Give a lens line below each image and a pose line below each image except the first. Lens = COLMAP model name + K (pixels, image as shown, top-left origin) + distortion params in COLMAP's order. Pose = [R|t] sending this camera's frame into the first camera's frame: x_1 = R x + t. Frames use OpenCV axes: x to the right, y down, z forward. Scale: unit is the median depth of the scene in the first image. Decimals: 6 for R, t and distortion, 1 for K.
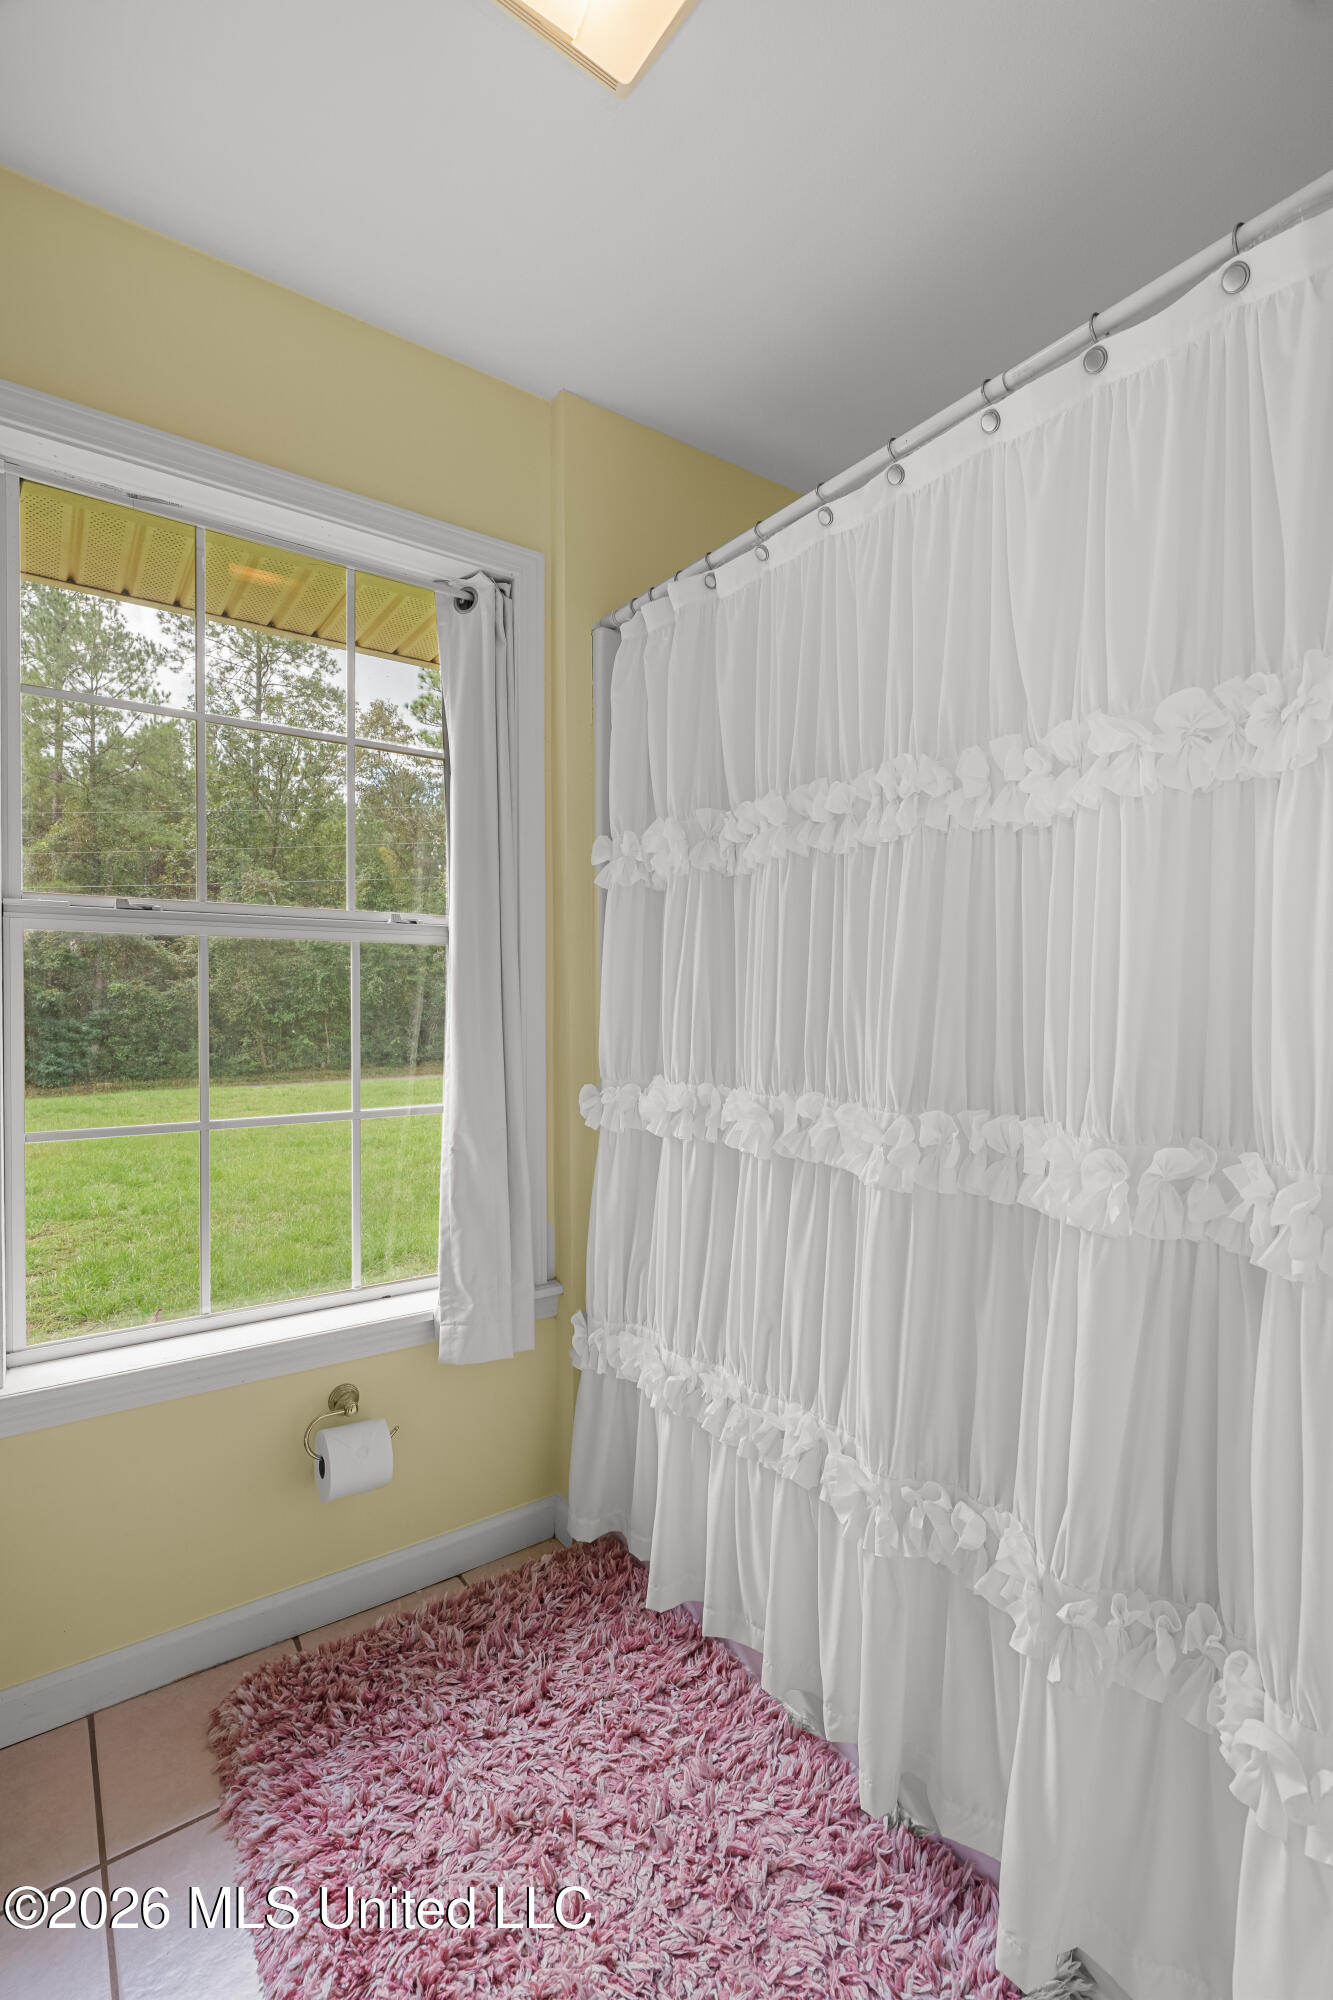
lens RADIAL K [[897.2, 0, 660.4], [0, 897.2, 1013.9], [0, 0, 1]] dist [-0.007500, 0.002274]
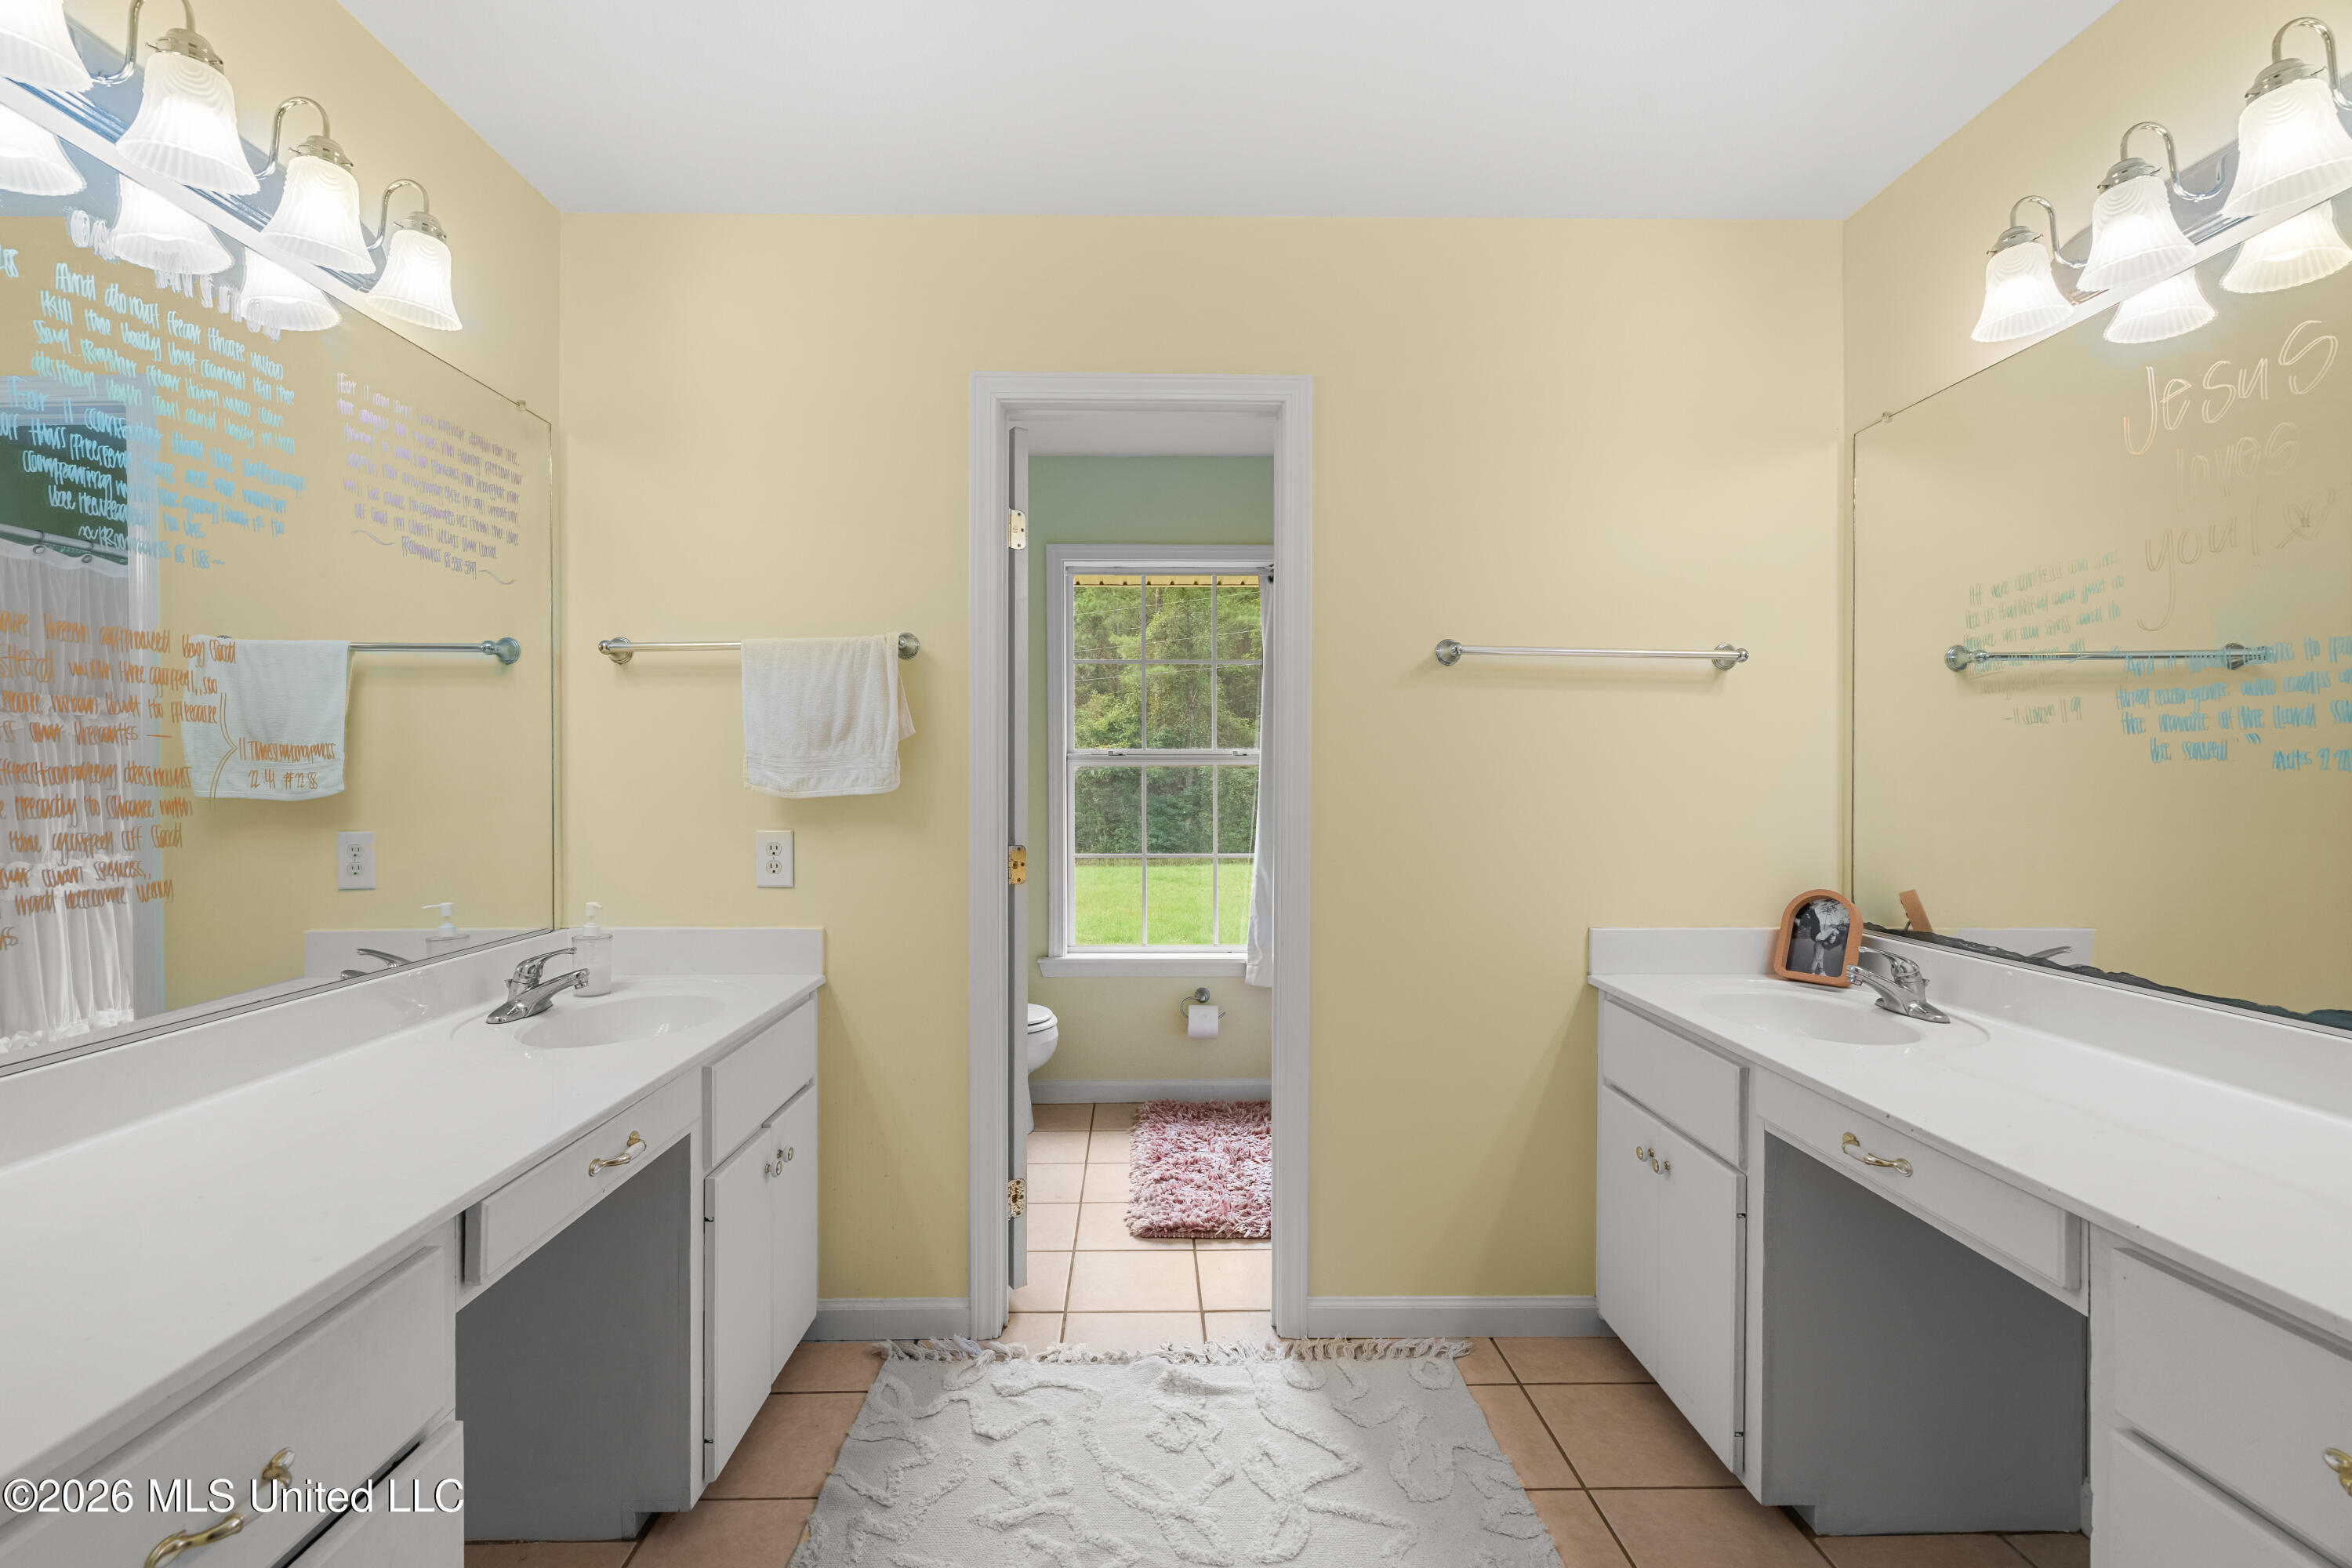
lens RADIAL K [[1055.1, 0, 1171.4], [0, 1055.1, 790.6], [0, 0, 1]] dist [-0.007500, 0.002274]
pose [[0.832549, 0.004137, -0.553936, 0.862264], [-0.004075, 0.999991, 0.001344, -0.032214], [0.553936, 0.001139, 0.832558, -0.971271]]
